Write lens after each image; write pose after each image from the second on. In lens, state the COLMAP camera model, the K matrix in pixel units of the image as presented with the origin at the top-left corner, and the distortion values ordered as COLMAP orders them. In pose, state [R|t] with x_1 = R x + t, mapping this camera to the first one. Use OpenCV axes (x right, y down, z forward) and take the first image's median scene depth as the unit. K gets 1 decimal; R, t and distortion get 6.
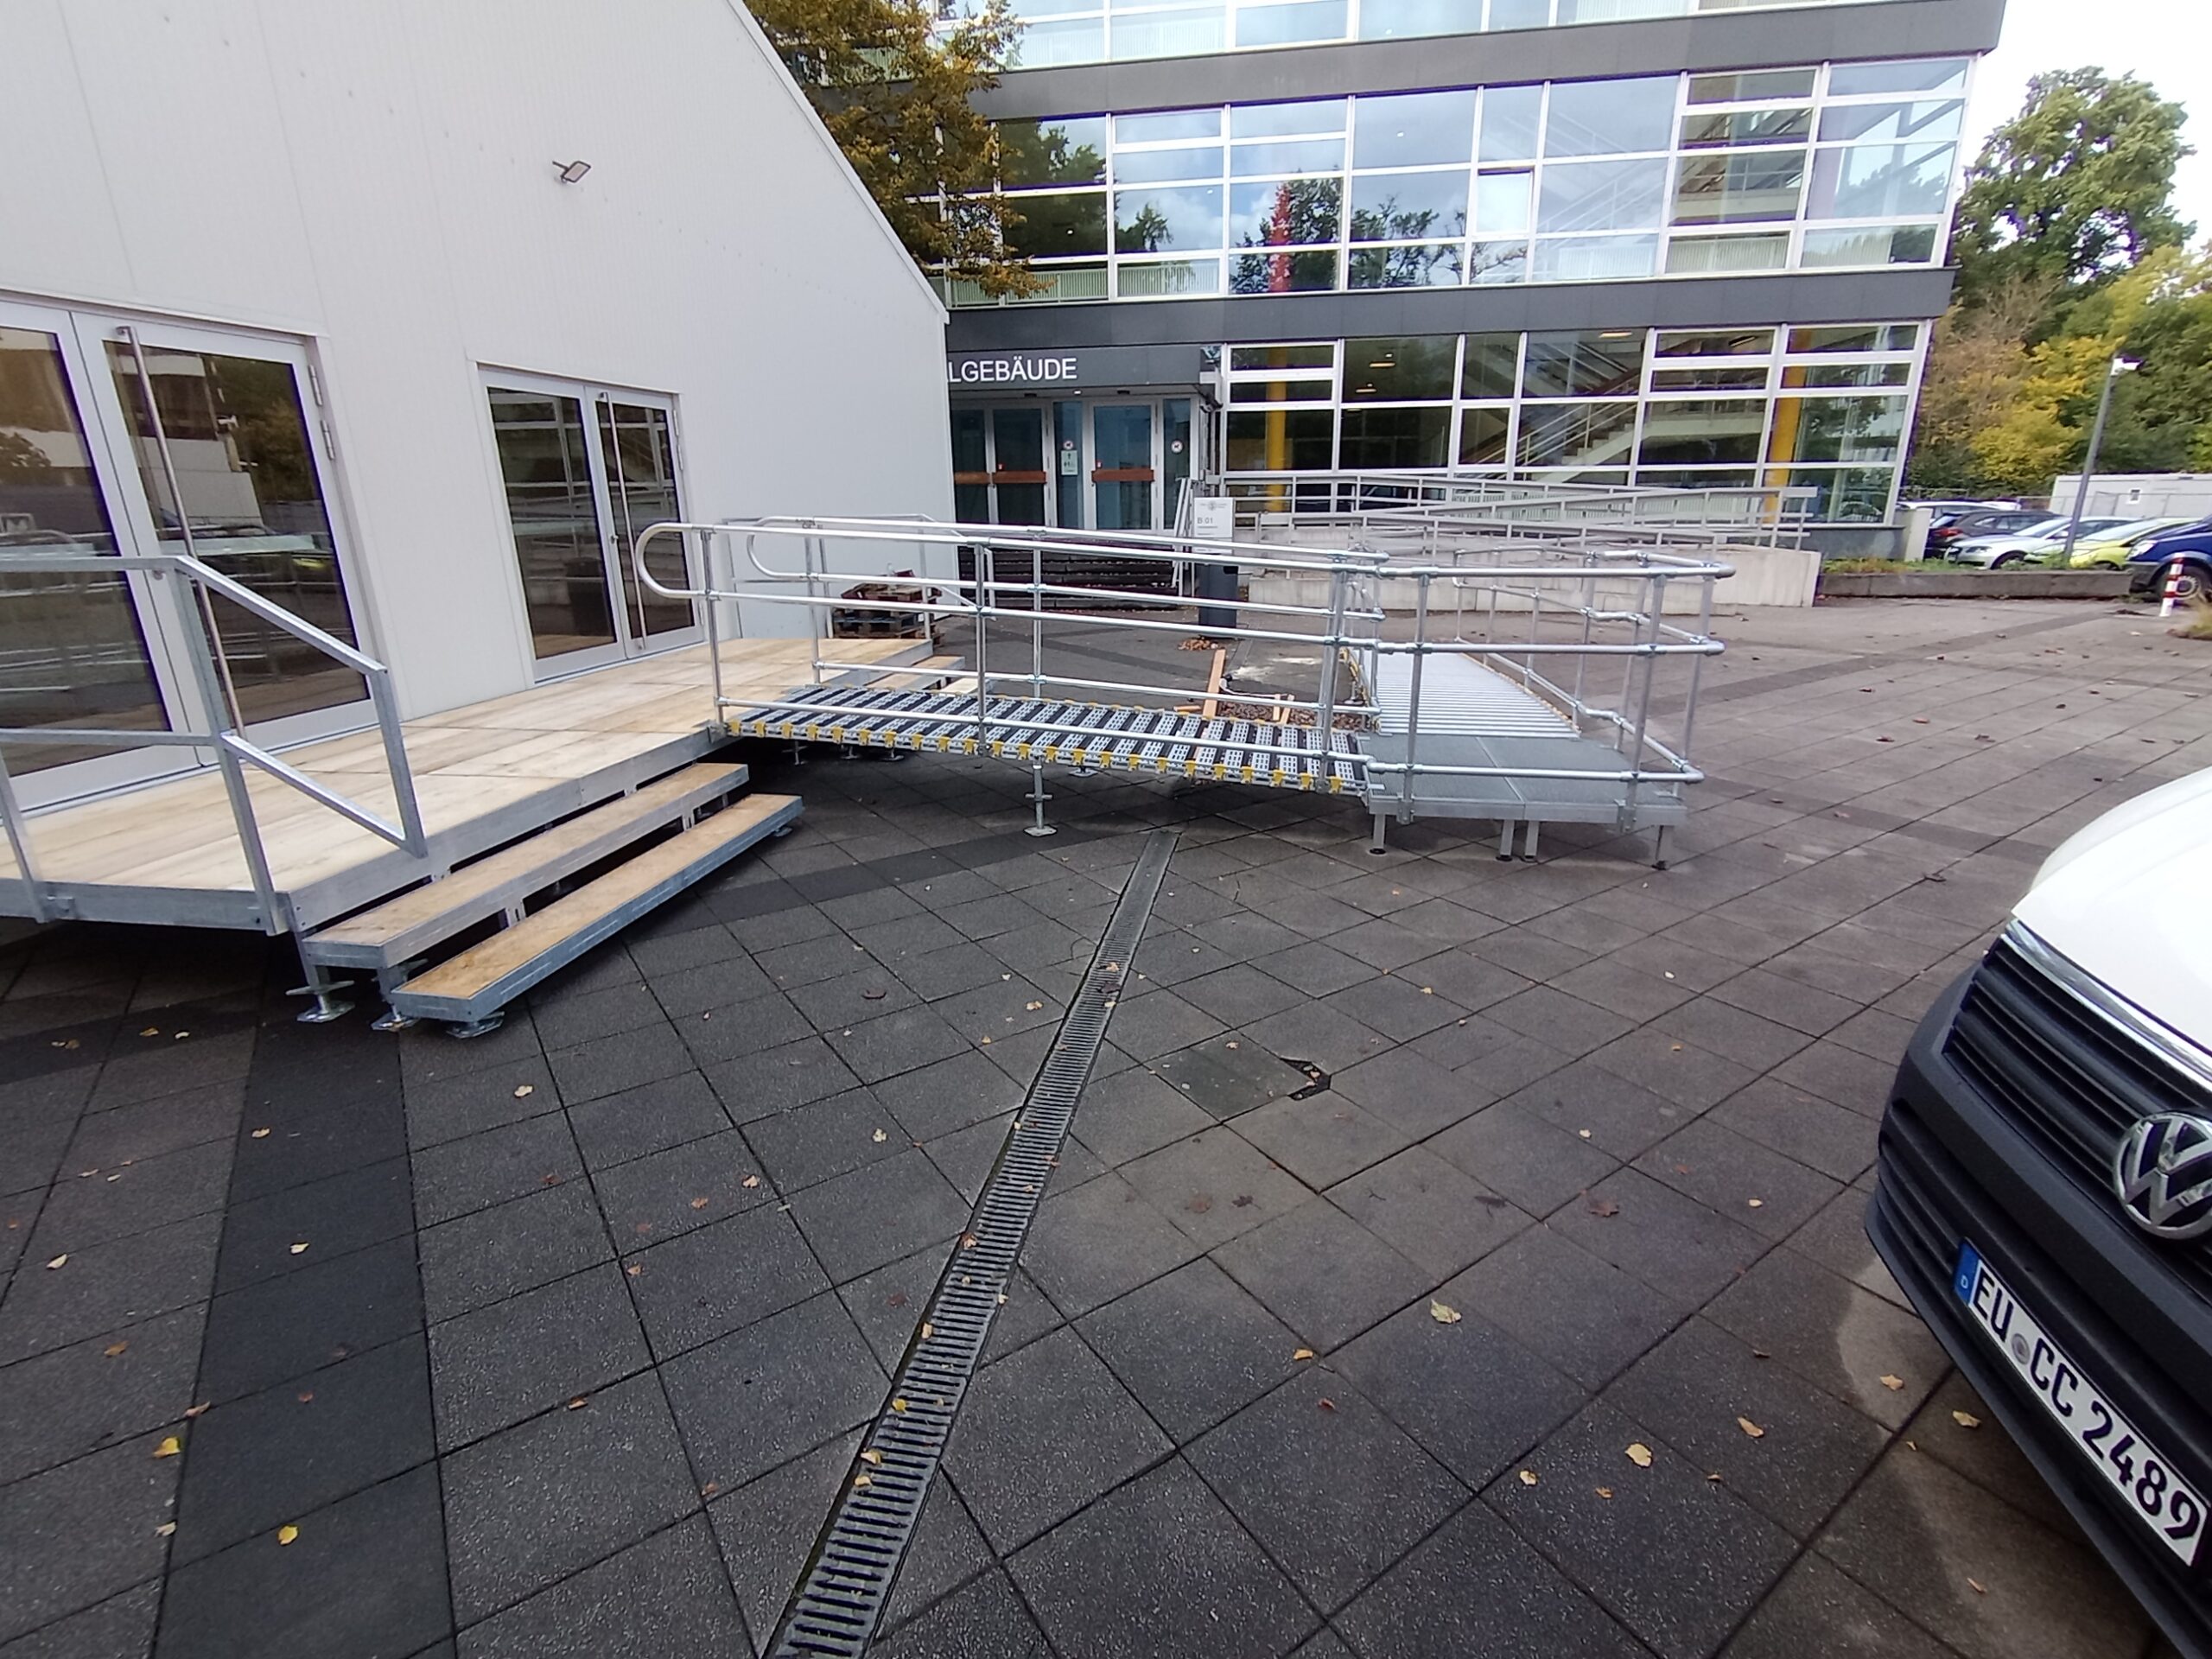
lens RADIAL K [[1055.1, 0, 1106.0], [0, 1055.1, 829.5], [0, 0, 1]] dist [-0.002836, -0.000575]
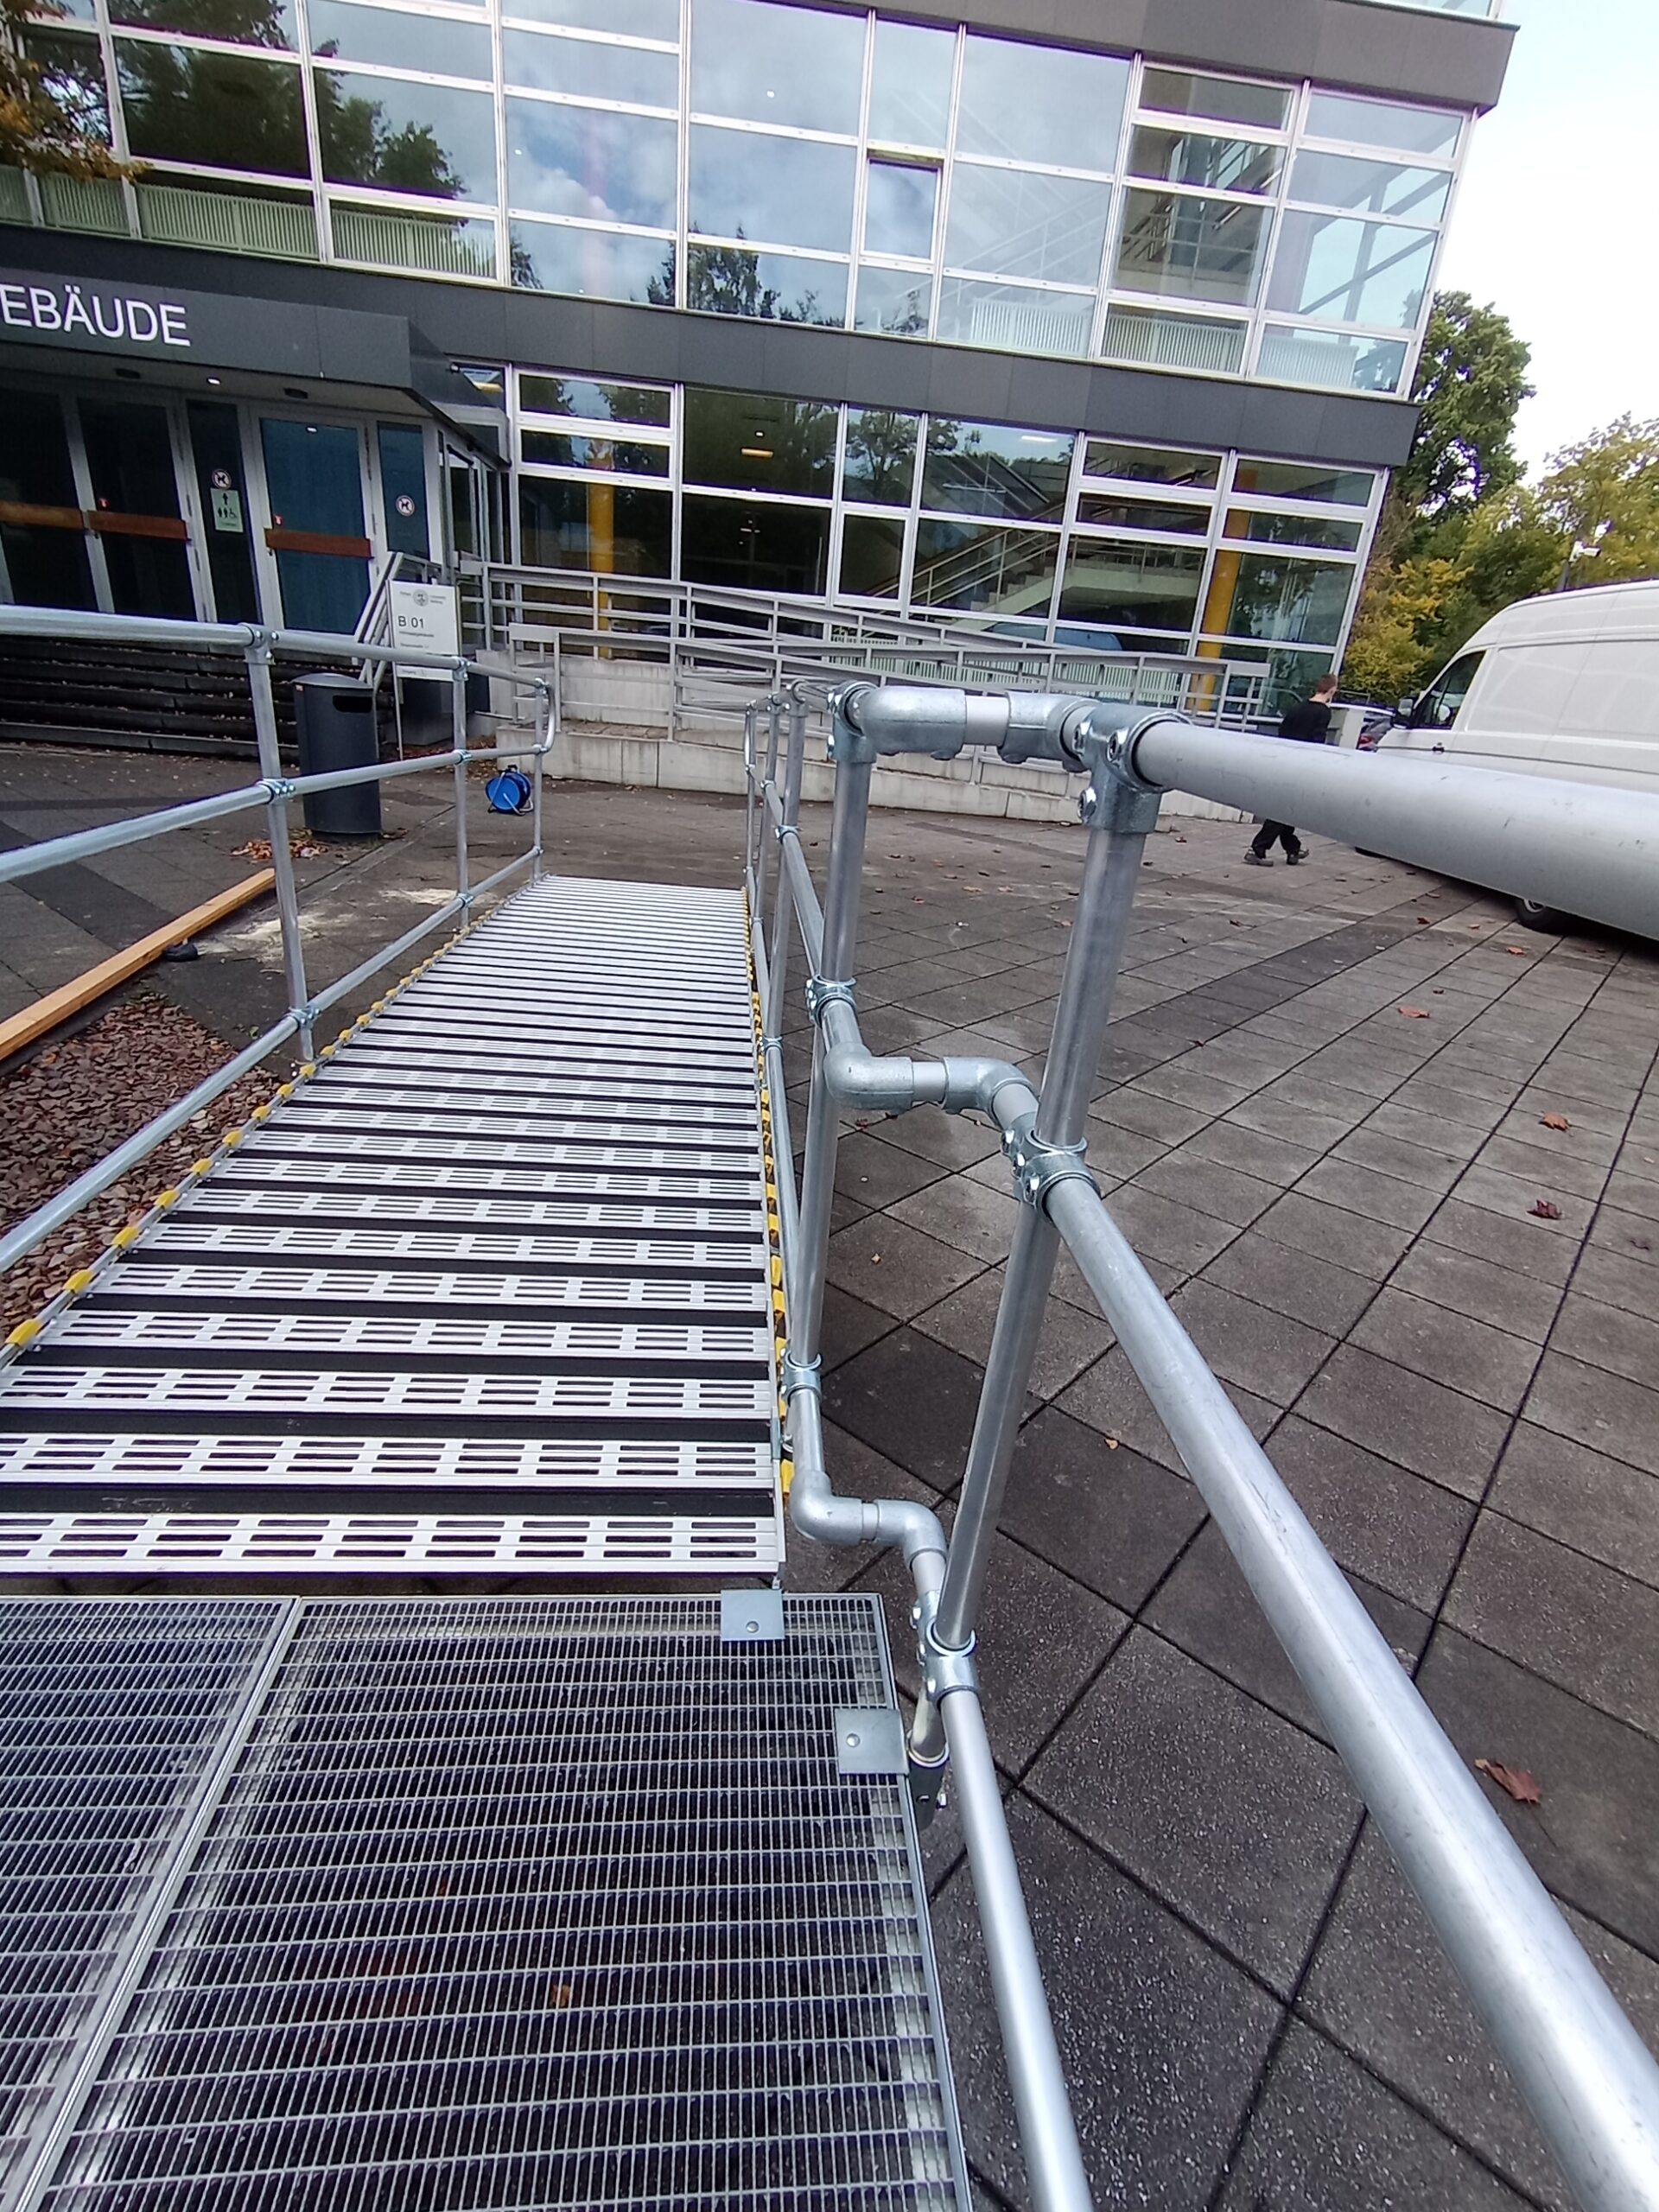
lens RADIAL K [[1042.2, 0, 829.5], [0, 1042.2, 1106.0], [0, 0, 1]] dist [0.001447, 0.000819]
pose [[0.964076, -0.014367, 0.265236, 0.126554], [-0.014983, 0.994005, 0.108300, -0.065347], [-0.265202, -0.108383, 0.958082, 0.255624]]
